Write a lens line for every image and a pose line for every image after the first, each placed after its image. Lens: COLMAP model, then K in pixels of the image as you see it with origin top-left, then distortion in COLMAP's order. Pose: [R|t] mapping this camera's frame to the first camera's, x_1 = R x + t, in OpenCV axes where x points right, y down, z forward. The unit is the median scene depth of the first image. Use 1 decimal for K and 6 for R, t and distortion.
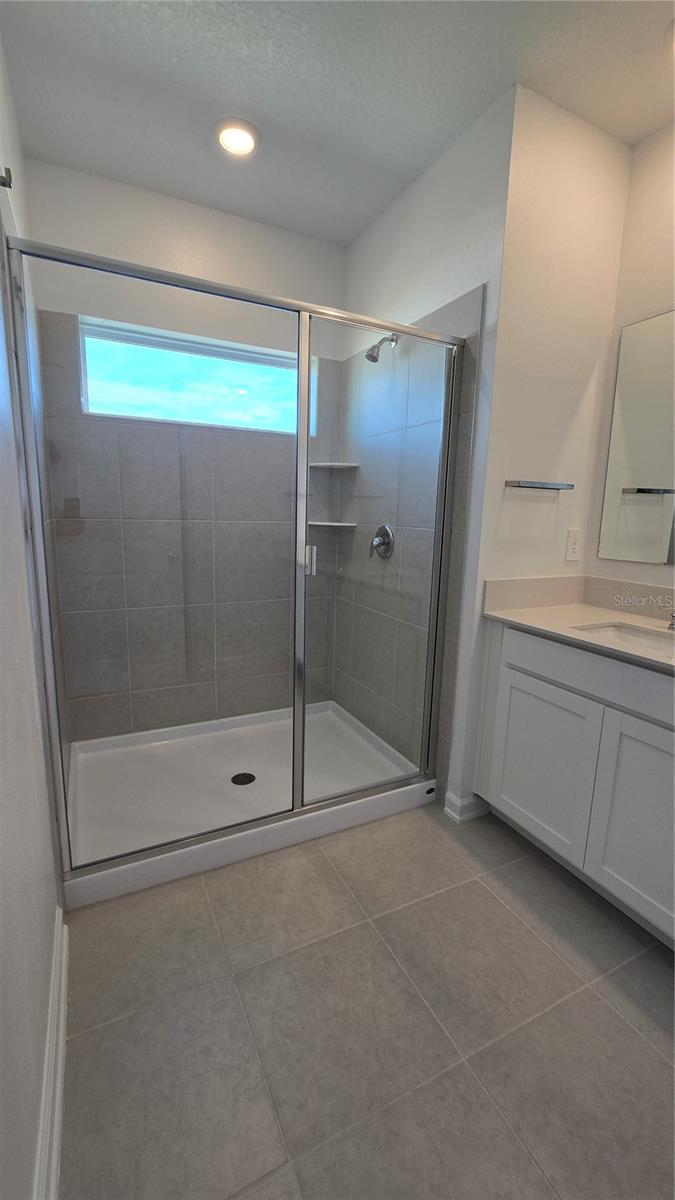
lens RADIAL K [[494.1, 0, 333.6], [0, 494.1, 599.5], [0, 0, 1]] dist [-0.004036, 0.001576]
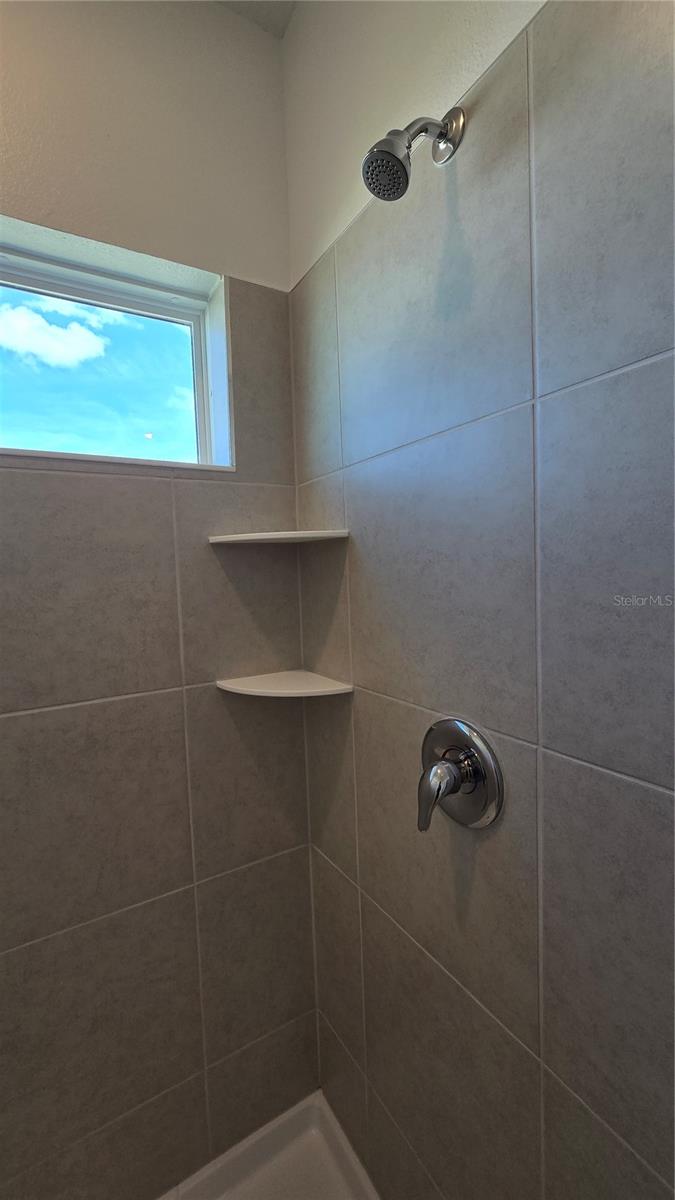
lens RADIAL K [[494.1, 0, 336.8], [0, 494.1, 599.2], [0, 0, 1]] dist [-0.004036, 0.001576]
pose [[0.993569, -0.067243, 0.091100, 0.005126], [0.077723, 0.990103, -0.116856, -0.222939], [-0.082340, 0.123185, 0.988962, 0.790276]]
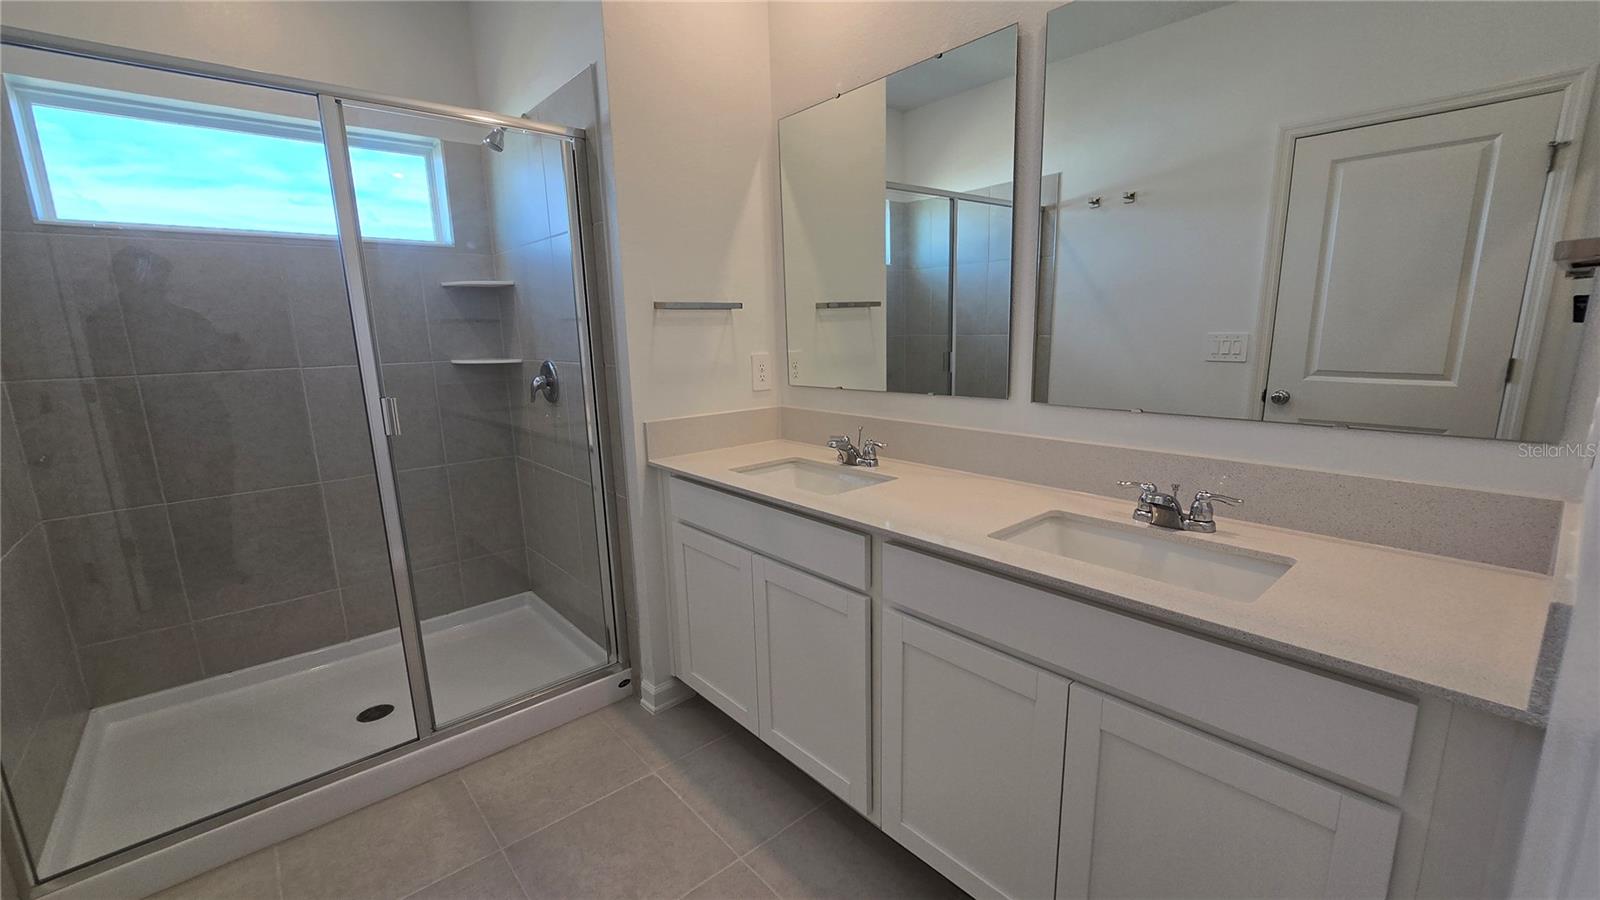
lens RADIAL K [[658.9, 0, 807.5], [0, 658.9, 459.6], [0, 0, 1]] dist [-0.004036, 0.001576]
pose [[0.963766, -0.097213, 0.248403, 0.261680], [0.091536, 0.995210, 0.034332, 0.009528], [-0.250550, -0.010350, 0.968048, -0.133076]]
